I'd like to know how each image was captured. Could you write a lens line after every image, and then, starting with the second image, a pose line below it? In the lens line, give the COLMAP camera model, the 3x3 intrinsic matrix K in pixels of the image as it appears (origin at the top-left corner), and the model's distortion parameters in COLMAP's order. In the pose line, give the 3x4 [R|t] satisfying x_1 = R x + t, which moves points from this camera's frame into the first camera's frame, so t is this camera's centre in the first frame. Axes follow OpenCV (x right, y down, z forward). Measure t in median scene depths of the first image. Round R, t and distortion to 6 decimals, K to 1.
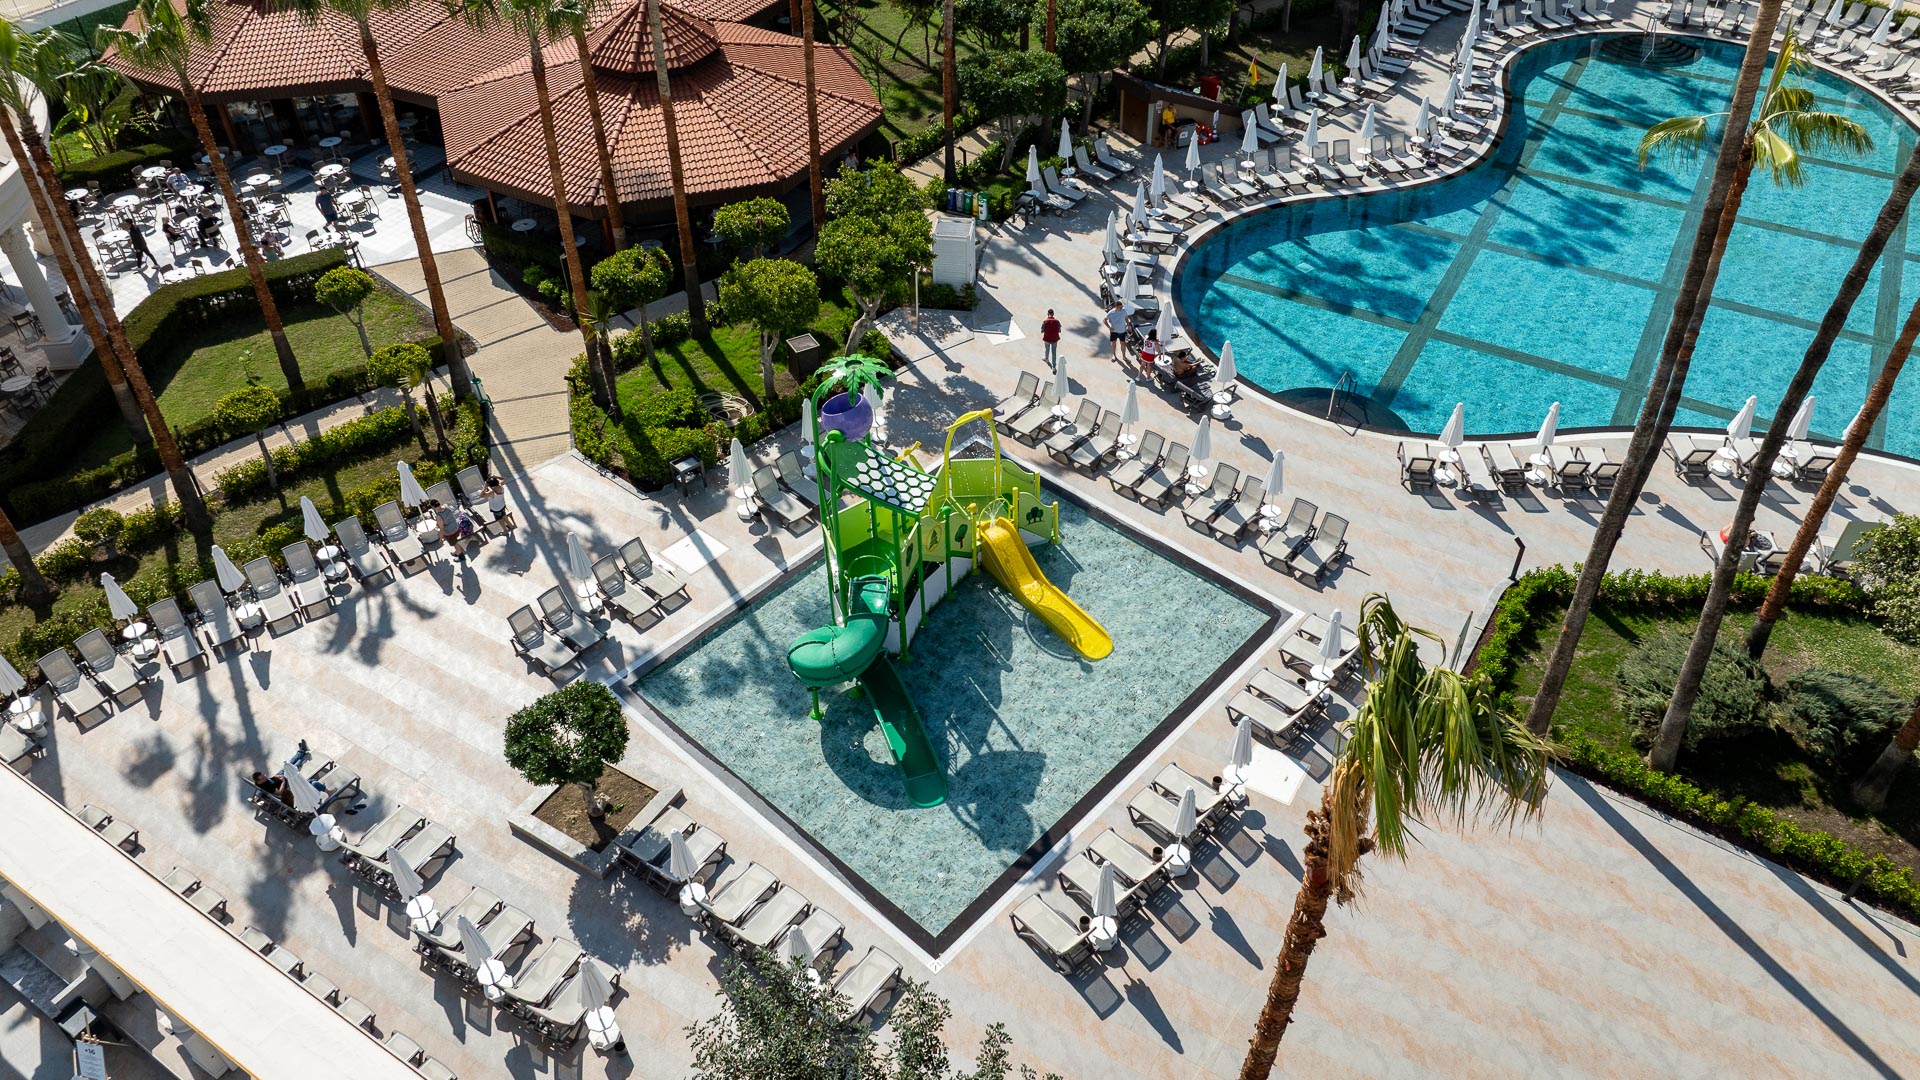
lens RADIAL K [[1348.1, 0, 969.4], [0, 1348.1, 539.1], [0, 0, 1]] dist [-0.043742, 0.015074]
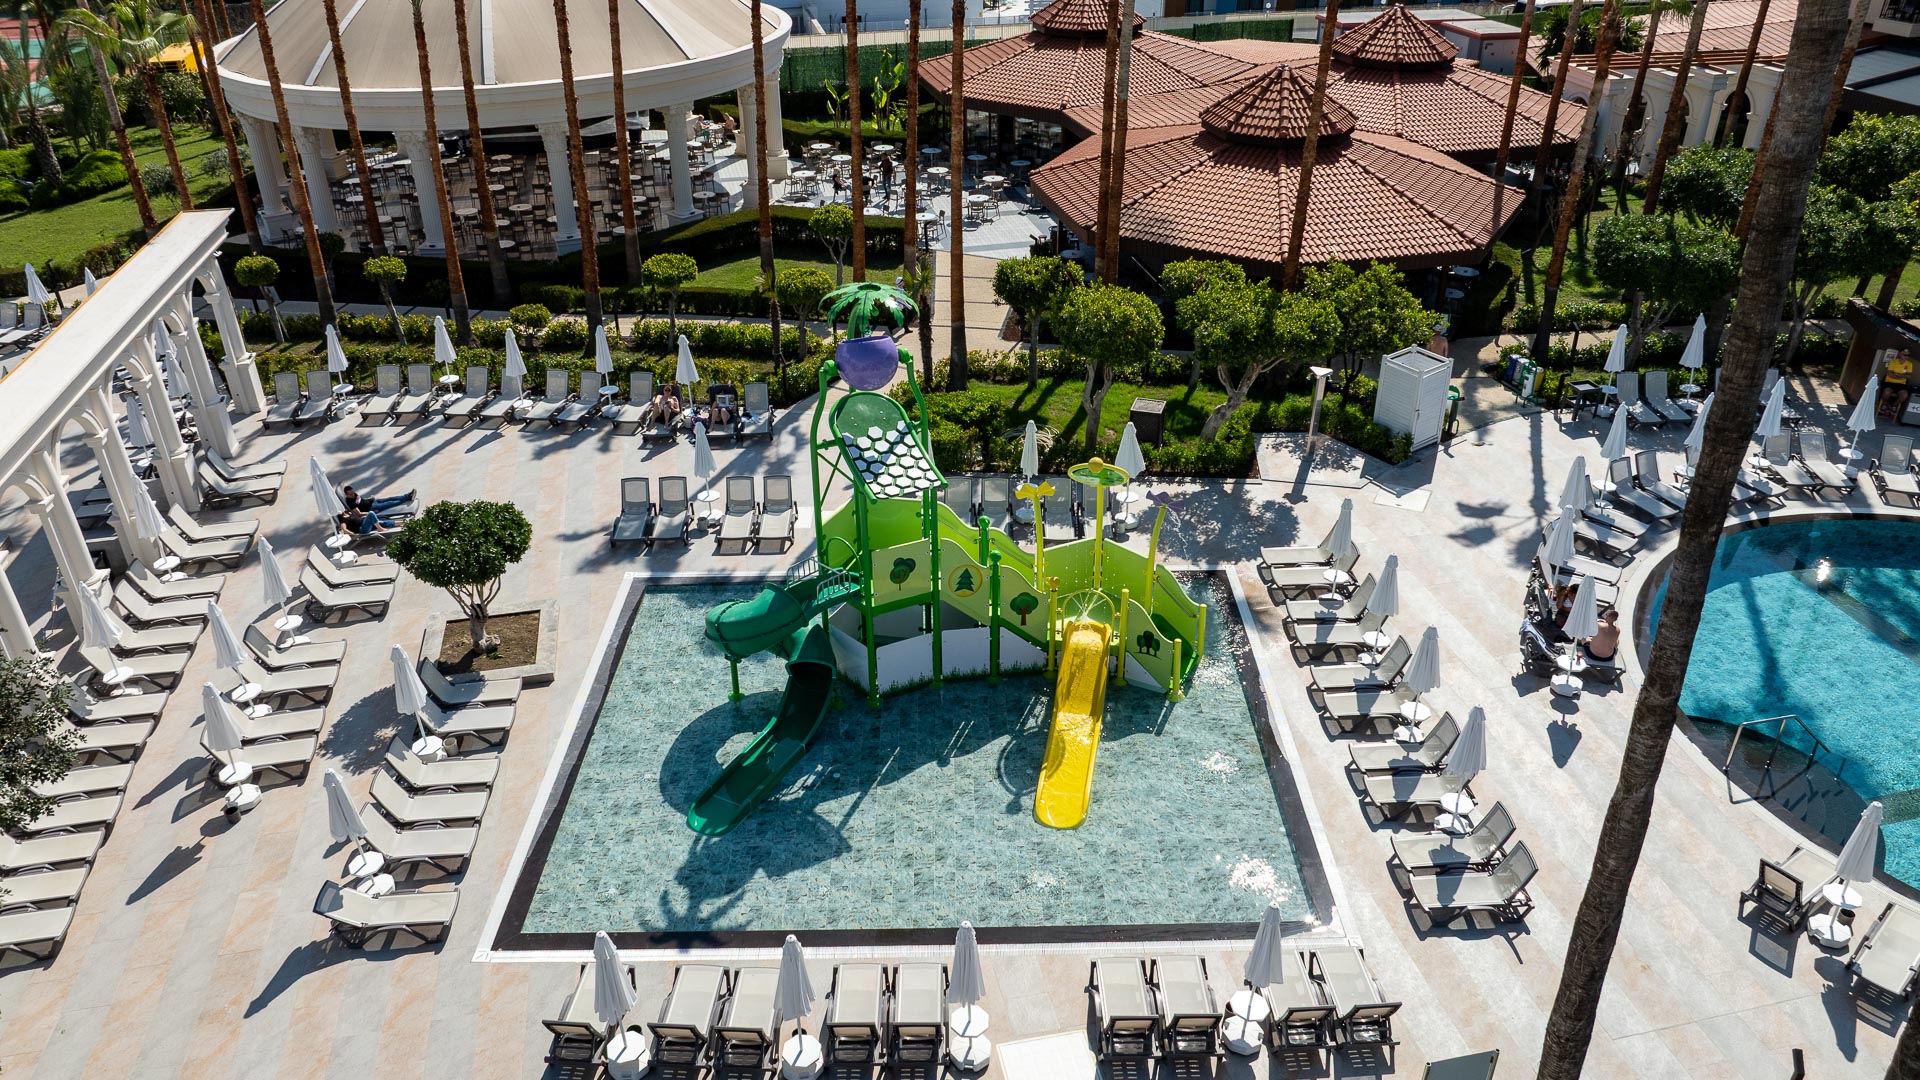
lens RADIAL K [[1348.1, 0, 945.5], [0, 1348.1, 530.1], [0, 0, 1]] dist [-0.043742, 0.015074]
pose [[0.677990, 0.369268, -0.635587, 0.404118], [-0.478787, 0.877931, -0.000663, -0.017810], [0.557756, 0.304761, 0.772029, 0.346281]]
